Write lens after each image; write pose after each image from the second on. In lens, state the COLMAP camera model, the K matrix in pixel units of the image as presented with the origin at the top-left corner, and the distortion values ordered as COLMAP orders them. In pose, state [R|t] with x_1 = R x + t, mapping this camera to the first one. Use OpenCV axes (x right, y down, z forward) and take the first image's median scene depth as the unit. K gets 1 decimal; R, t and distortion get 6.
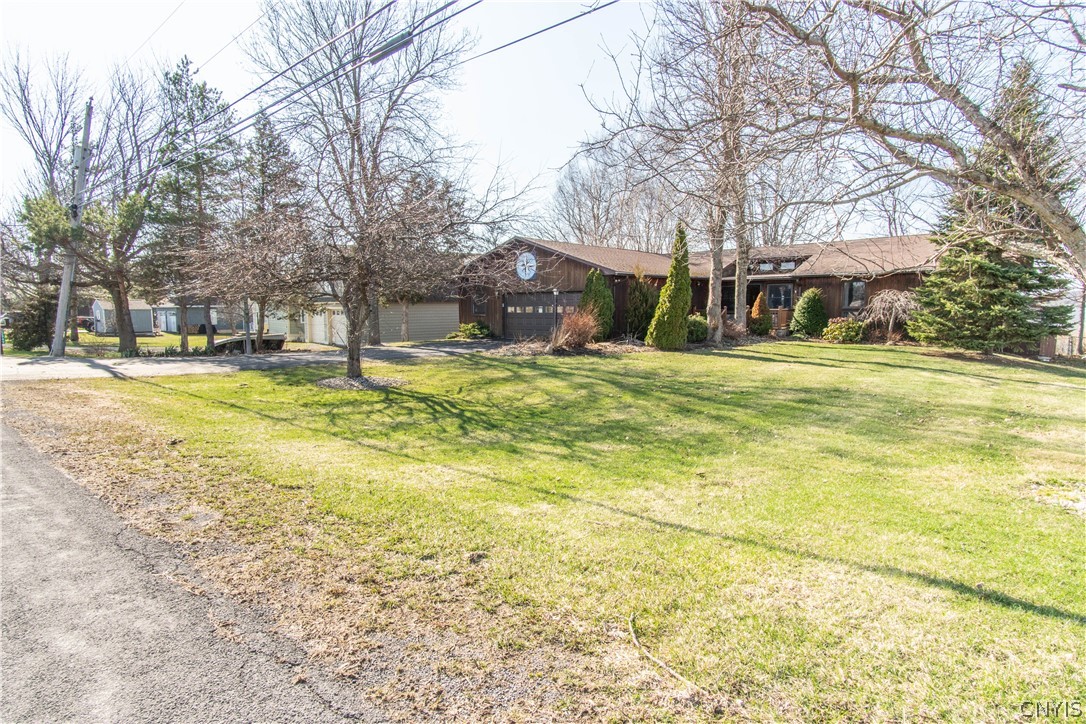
lens RADIAL K [[577.7, 0, 543.0], [0, 577.7, 362.0], [0, 0, 1]] dist [0.001887, -0.000252]
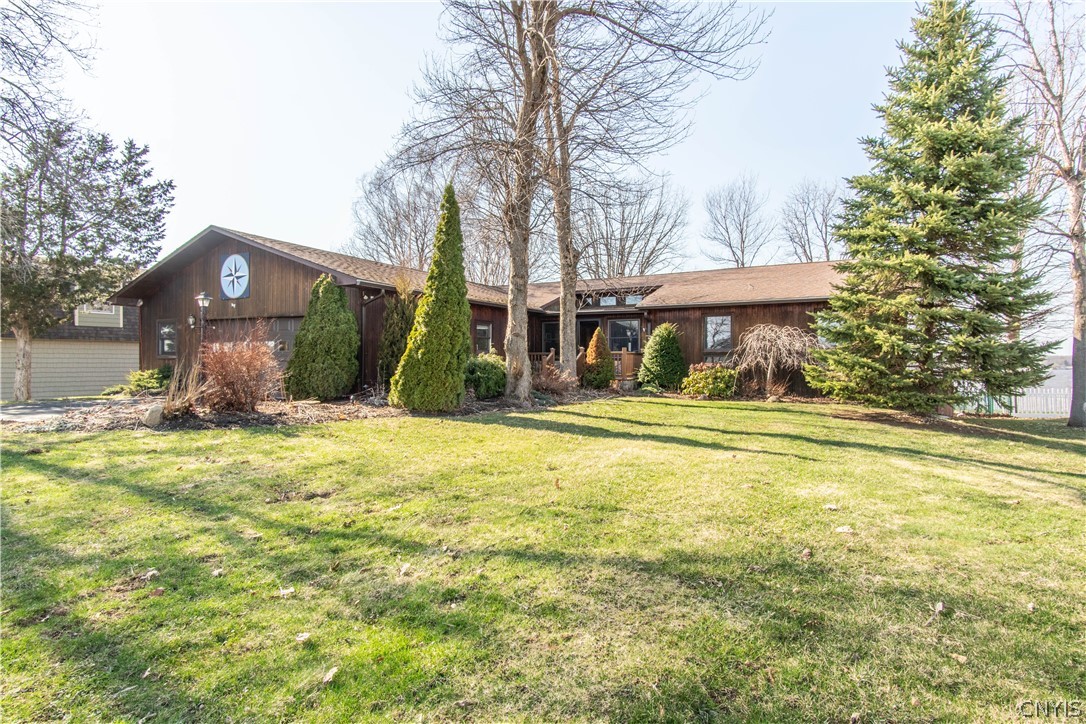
lens RADIAL K [[577.7, 0, 543.0], [0, 577.7, 362.0], [0, 0, 1]] dist [0.001887, -0.000252]
pose [[0.972717, 0.010228, 0.231771, 0.169088], [0.012950, 0.995076, -0.098262, -0.012138], [-0.231635, 0.098583, 0.967795, 0.383521]]
